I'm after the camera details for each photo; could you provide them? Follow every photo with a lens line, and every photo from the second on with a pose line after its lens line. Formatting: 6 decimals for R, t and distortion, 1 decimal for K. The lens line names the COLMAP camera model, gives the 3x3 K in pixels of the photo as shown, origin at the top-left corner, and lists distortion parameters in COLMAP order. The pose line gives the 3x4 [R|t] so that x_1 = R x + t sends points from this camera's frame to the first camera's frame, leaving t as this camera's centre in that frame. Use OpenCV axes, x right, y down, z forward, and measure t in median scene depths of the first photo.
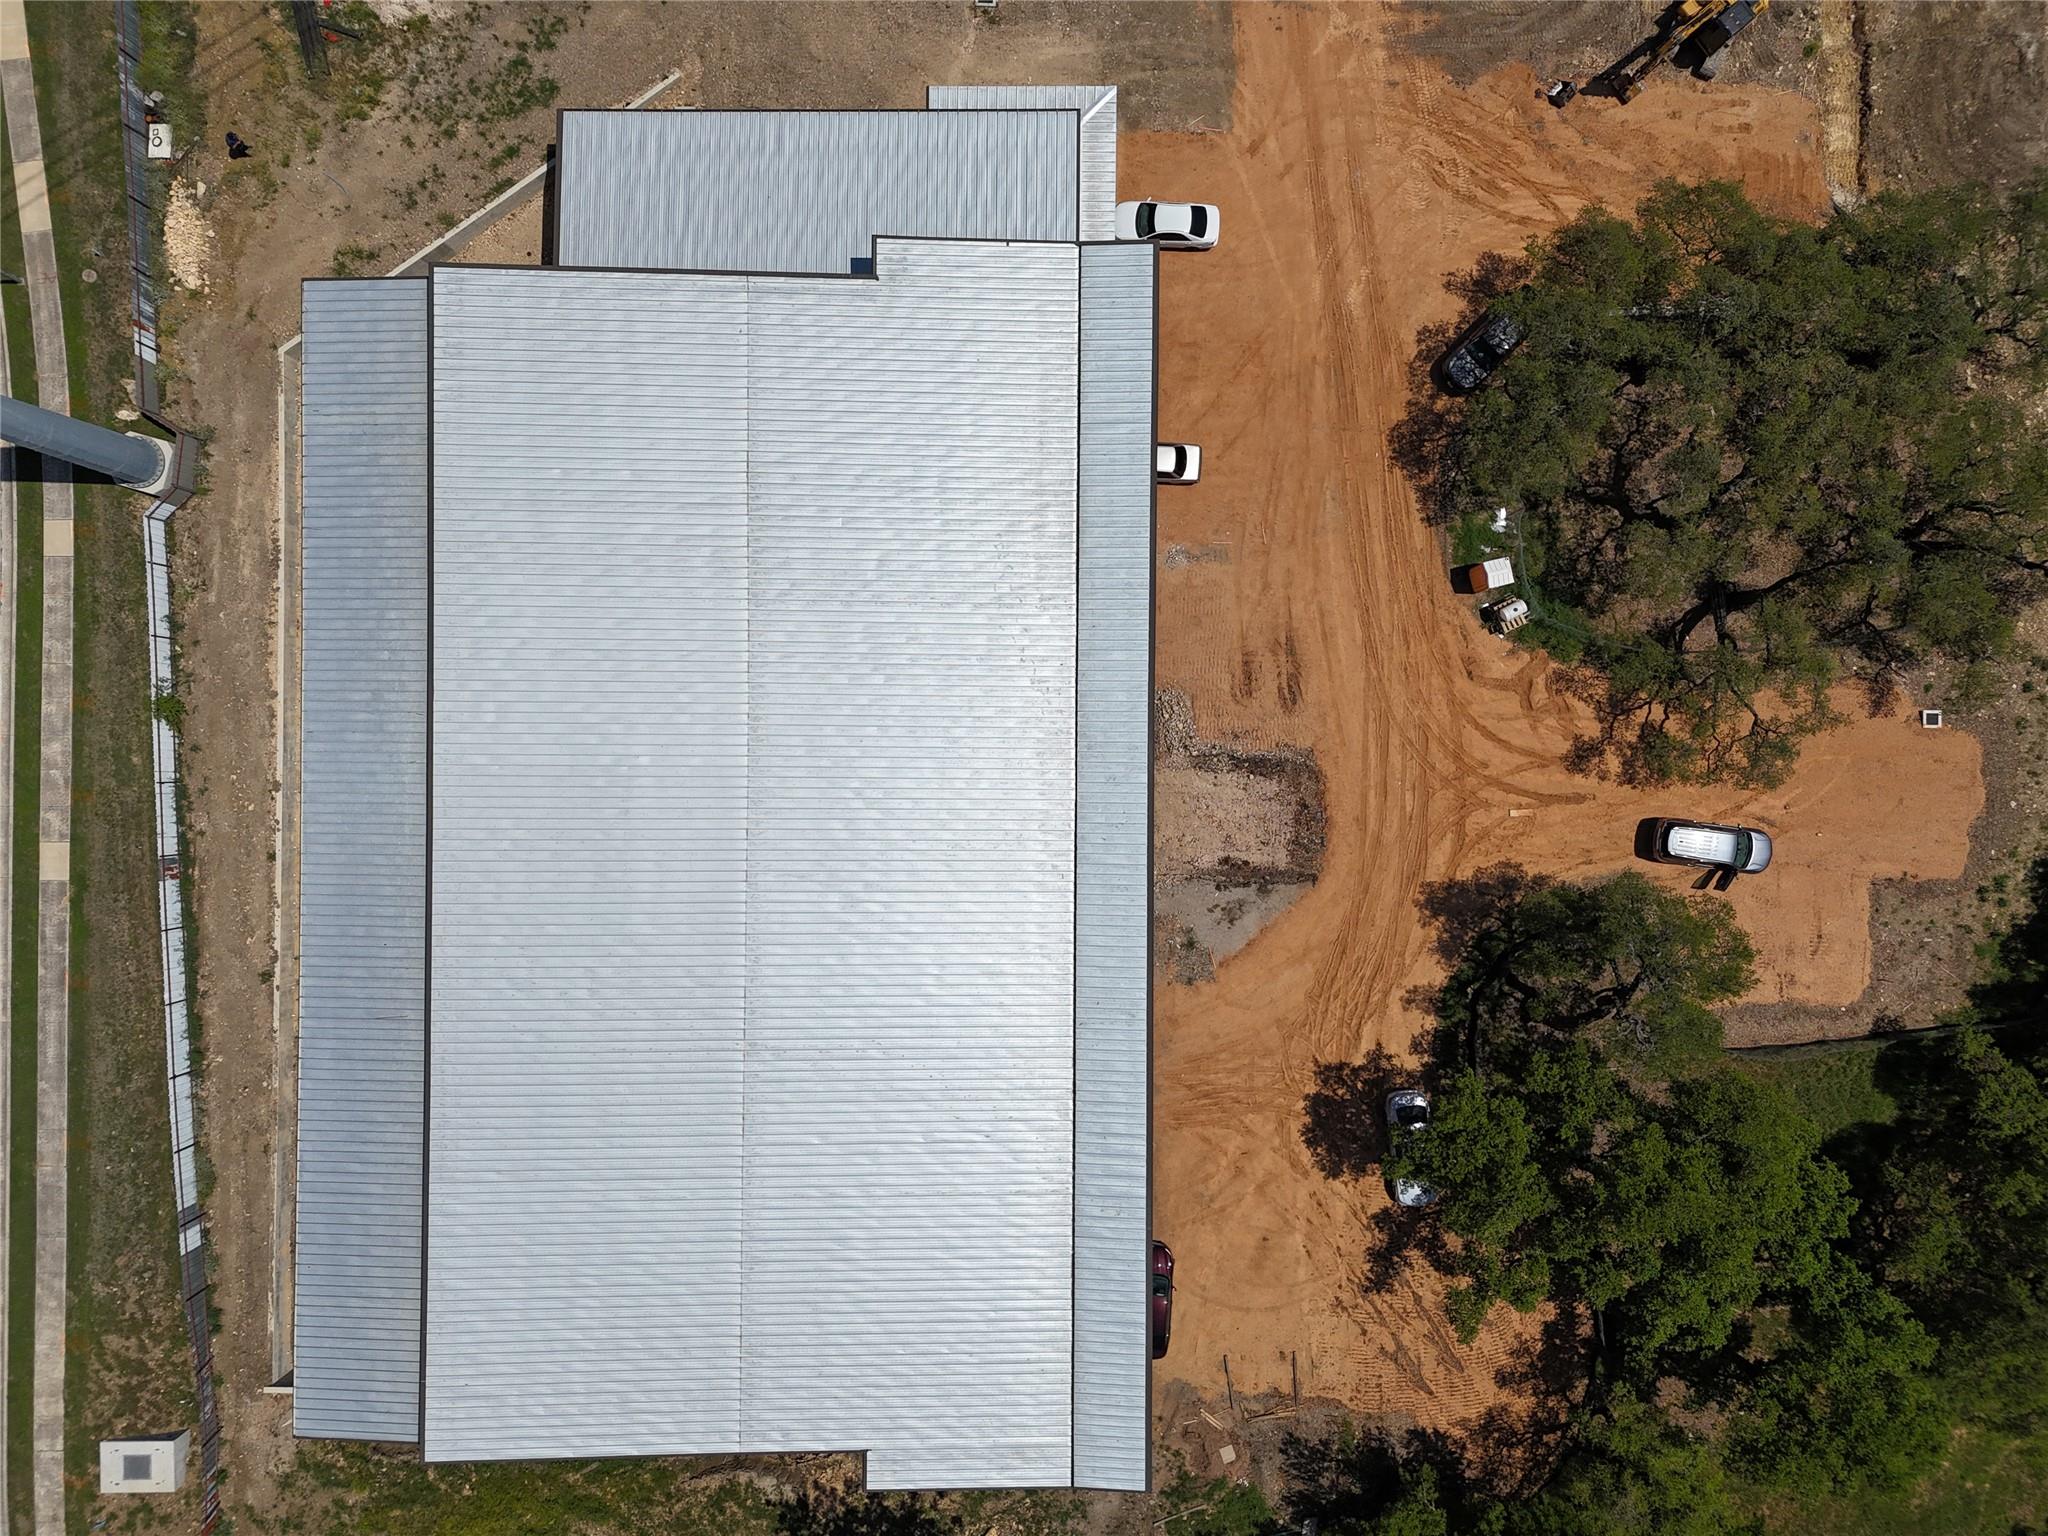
lens RADIAL K [[1505.0, 0, 1018.8], [0, 1505.0, 752.7], [0, 0, 1]] dist [0.057462, -0.047051]
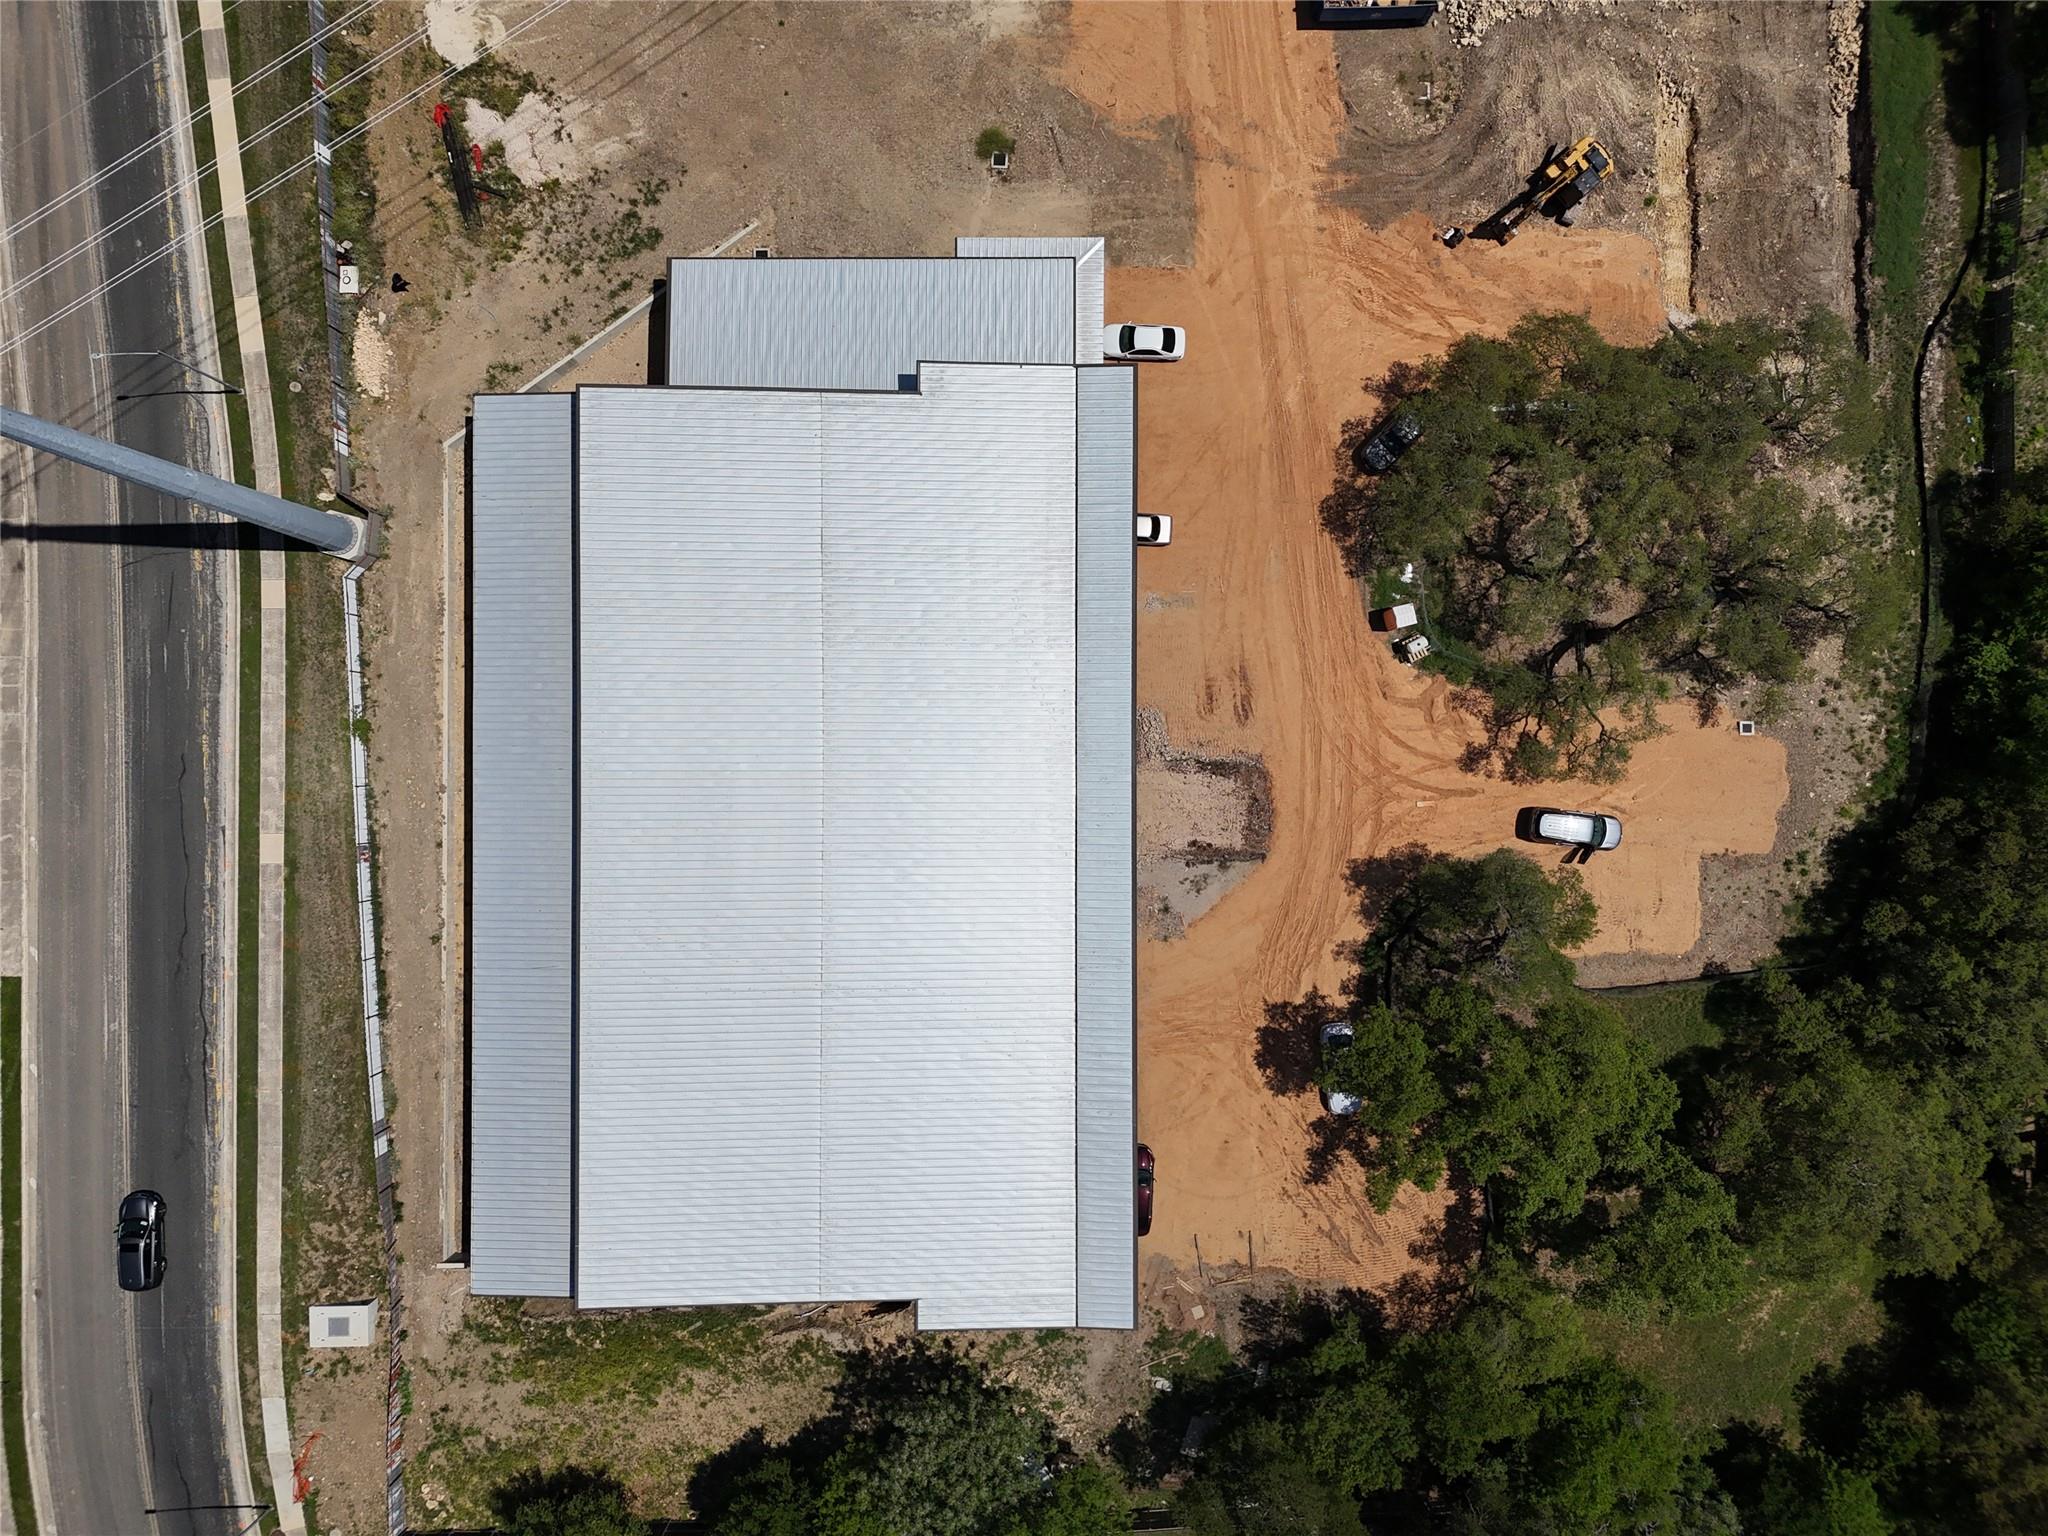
lens RADIAL K [[1505.0, 0, 1014.5], [0, 1505.0, 752.5], [0, 0, 1]] dist [0.057462, -0.047051]
pose [[0.999929, -0.005821, 0.010357, -0.025801], [0.005861, 0.999975, -0.003871, -0.000505], [-0.010334, 0.003931, 0.999939, -0.265073]]
